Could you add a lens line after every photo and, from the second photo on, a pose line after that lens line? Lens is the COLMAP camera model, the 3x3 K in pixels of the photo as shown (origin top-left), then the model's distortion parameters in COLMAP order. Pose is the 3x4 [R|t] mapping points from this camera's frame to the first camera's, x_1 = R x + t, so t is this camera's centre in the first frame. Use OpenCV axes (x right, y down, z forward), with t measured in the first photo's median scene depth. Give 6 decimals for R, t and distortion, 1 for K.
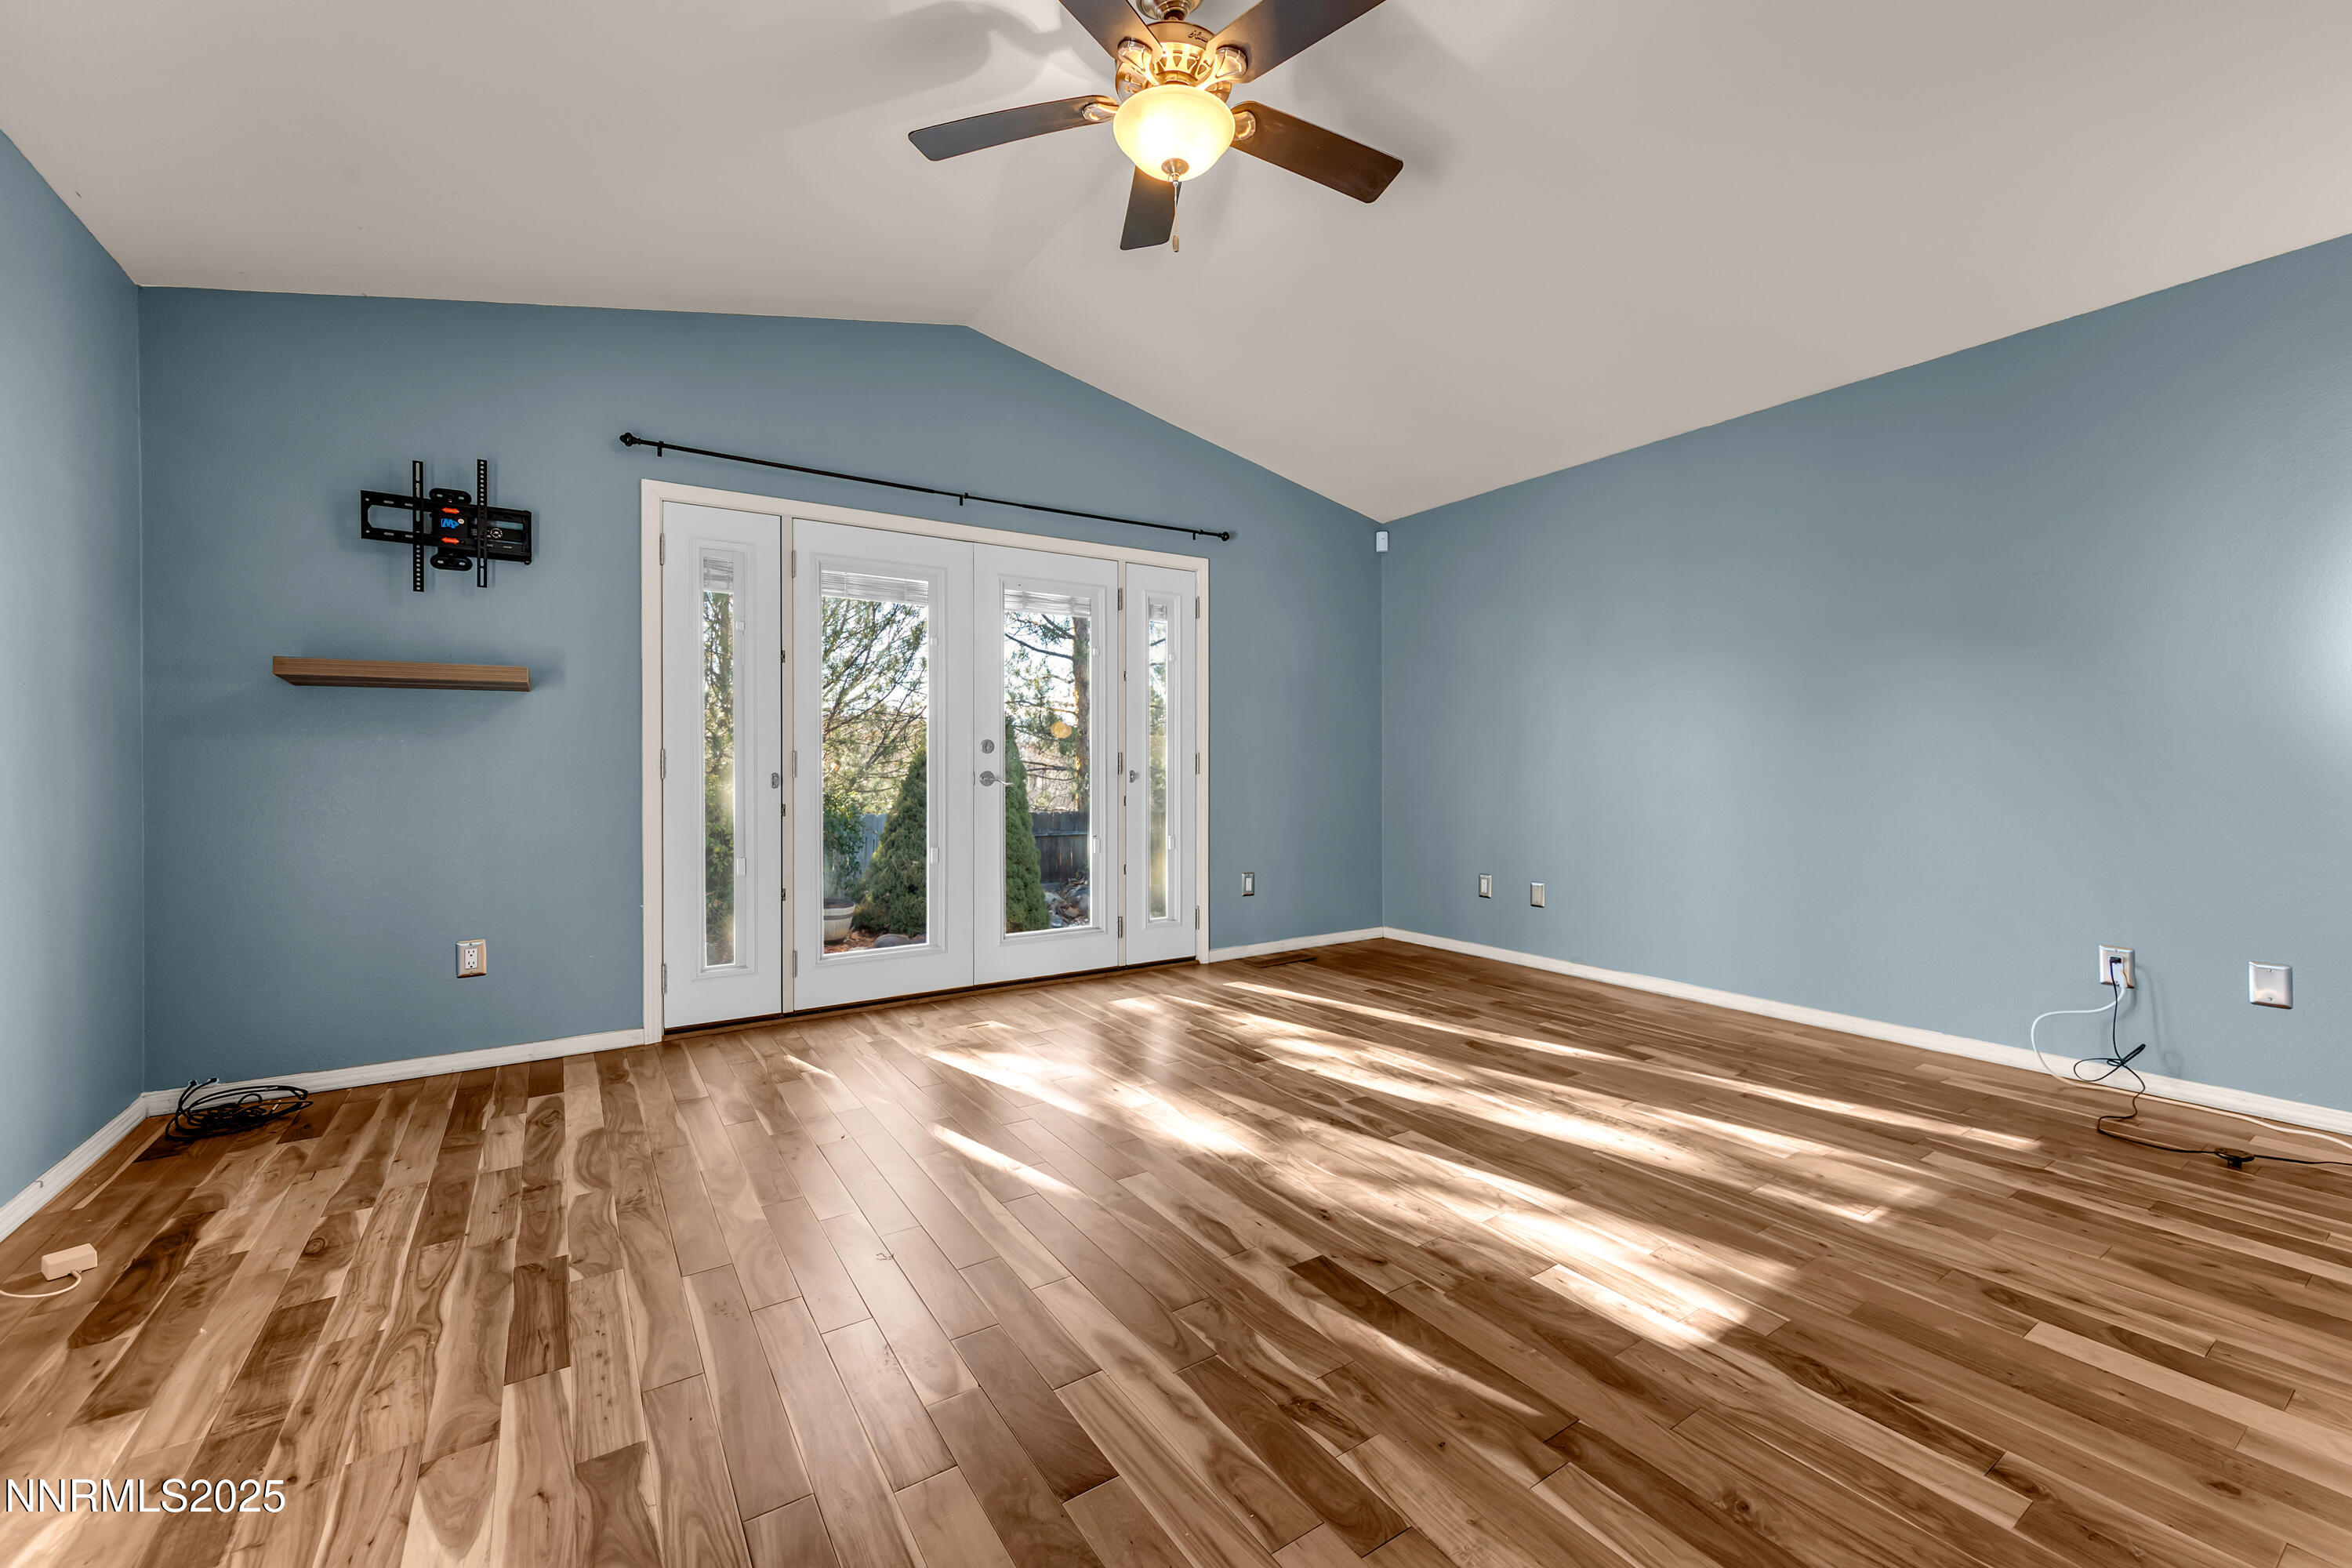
lens RADIAL K [[1001.9, 0, 1238.1], [0, 1001.9, 767.7], [0, 0, 1]] dist [0.003739, 0.000205]
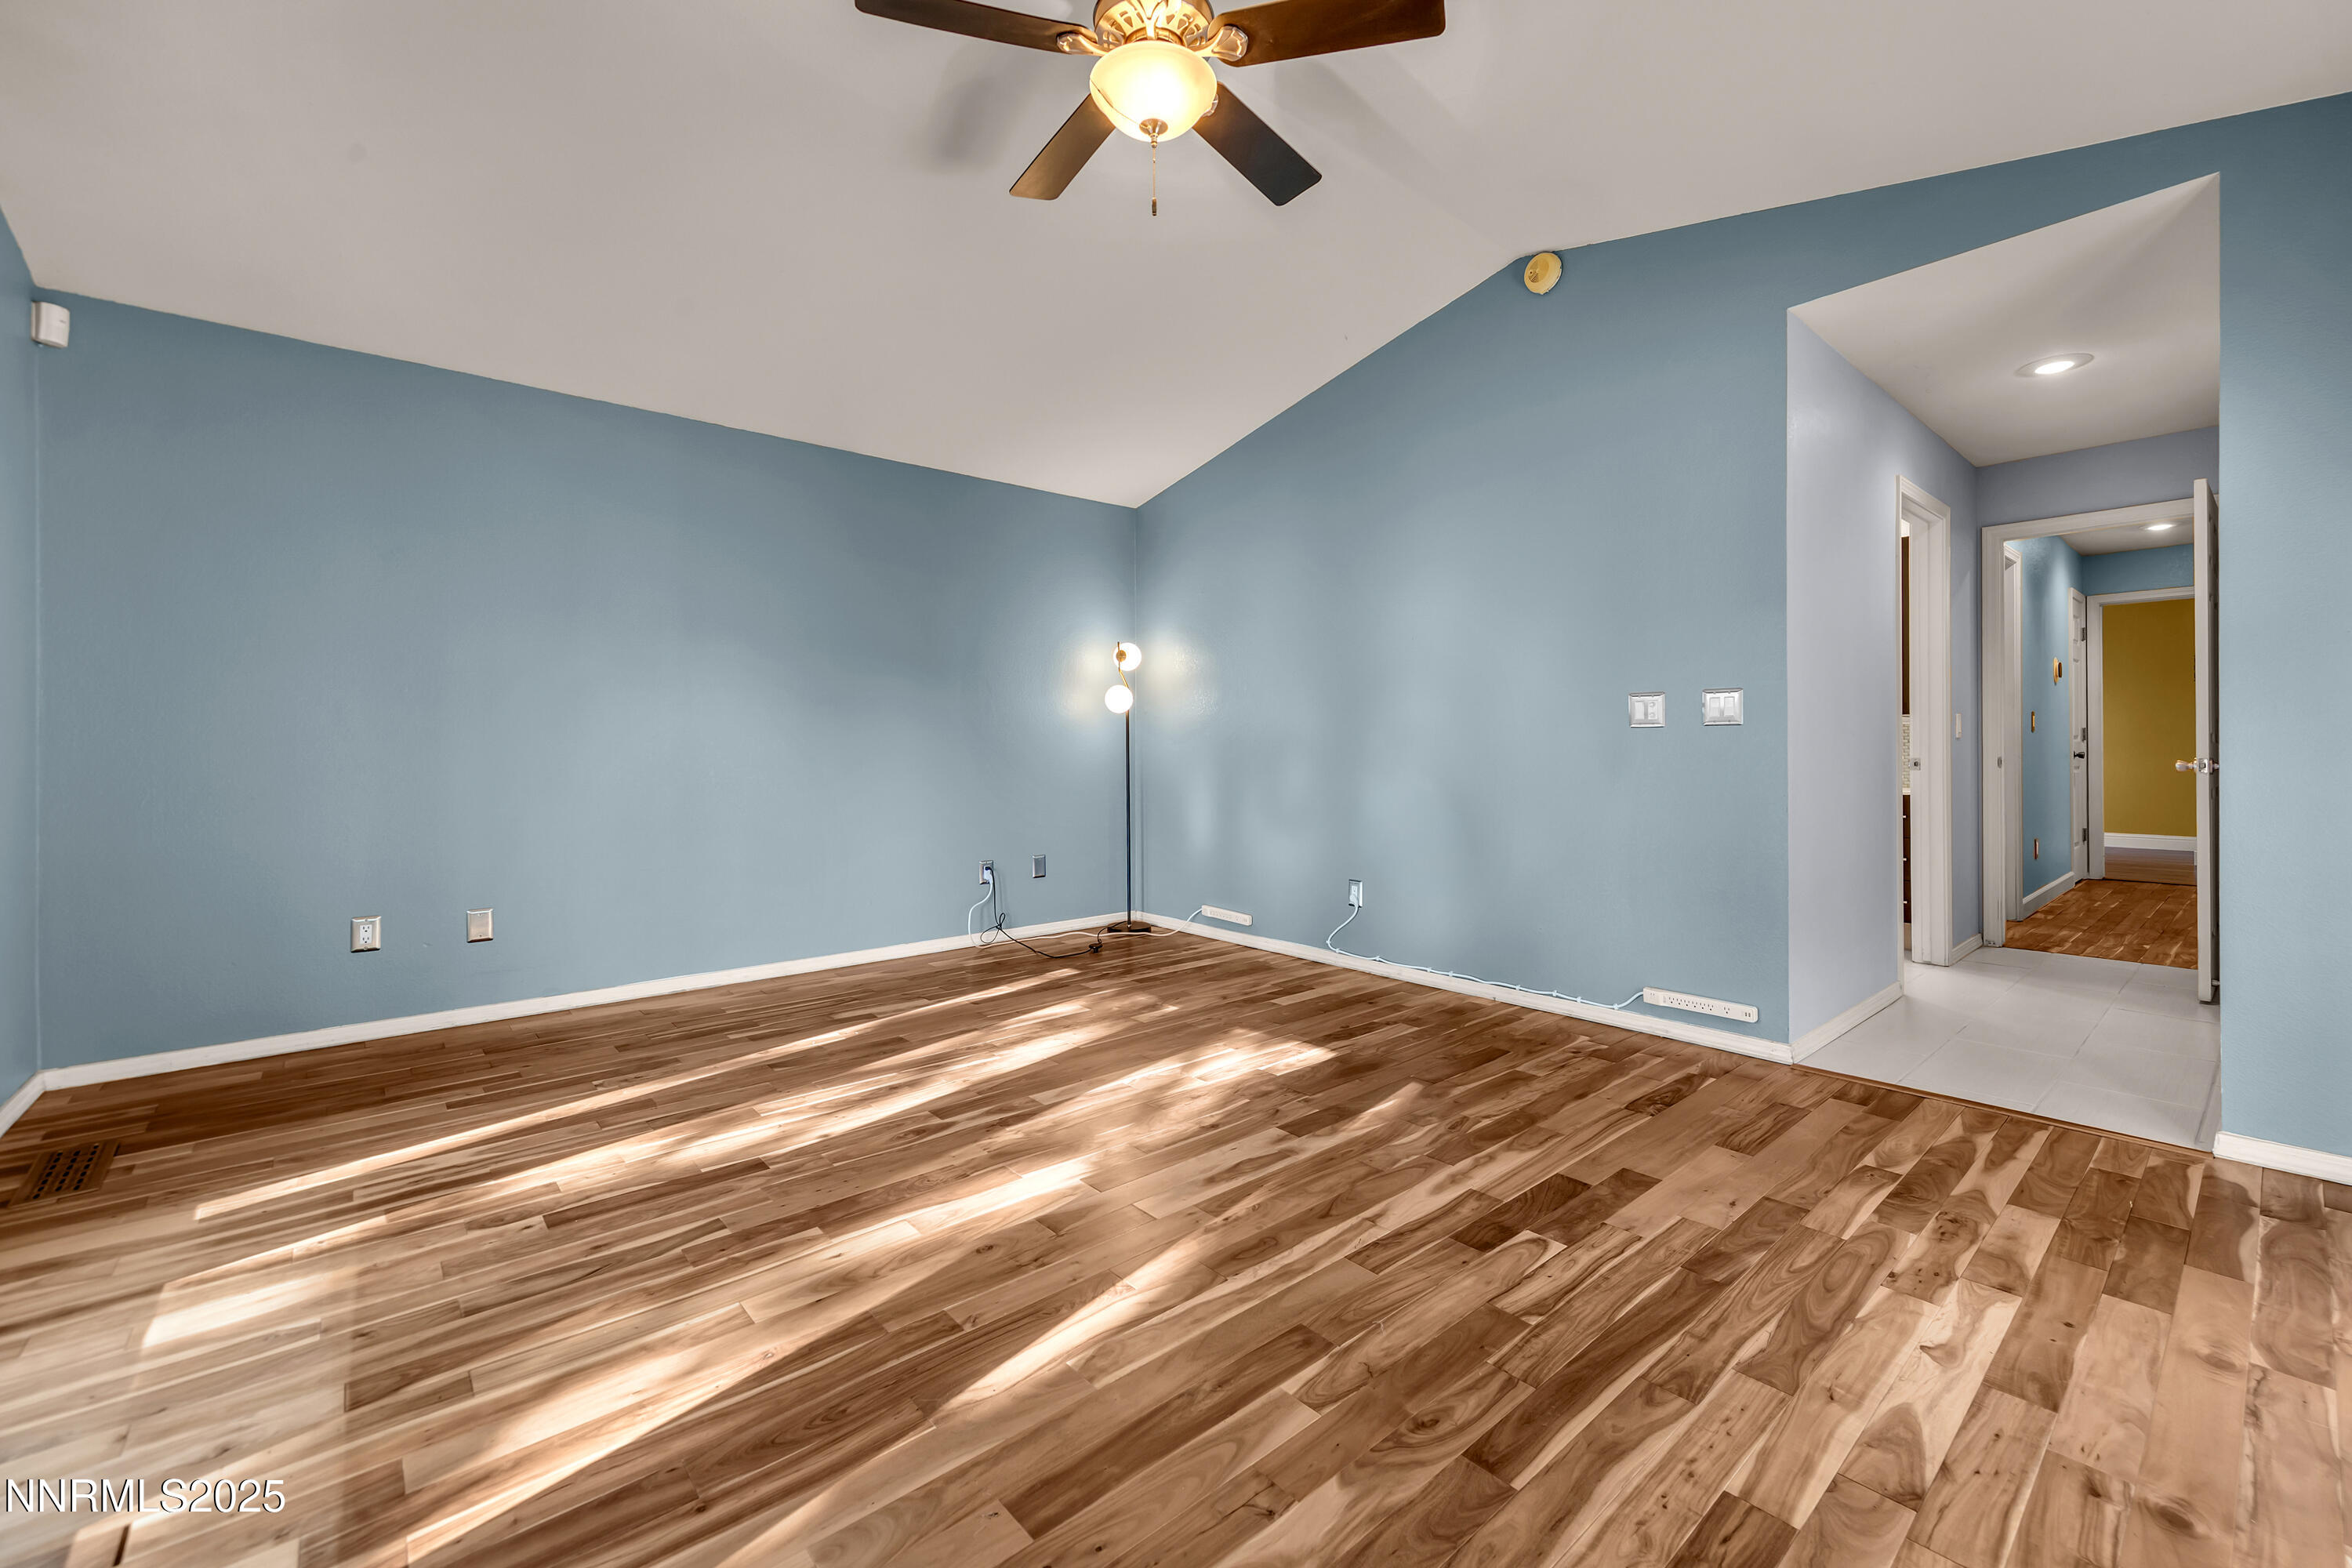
lens RADIAL K [[1001.9, 0, 1238.1], [0, 1001.9, 767.7], [0, 0, 1]] dist [0.003739, 0.000205]
pose [[-0.171300, -0.013054, 0.985132, -1.187485], [0.012791, 0.999798, 0.015472, 0.015732], [-0.985136, 0.015252, -0.171099, 1.306170]]
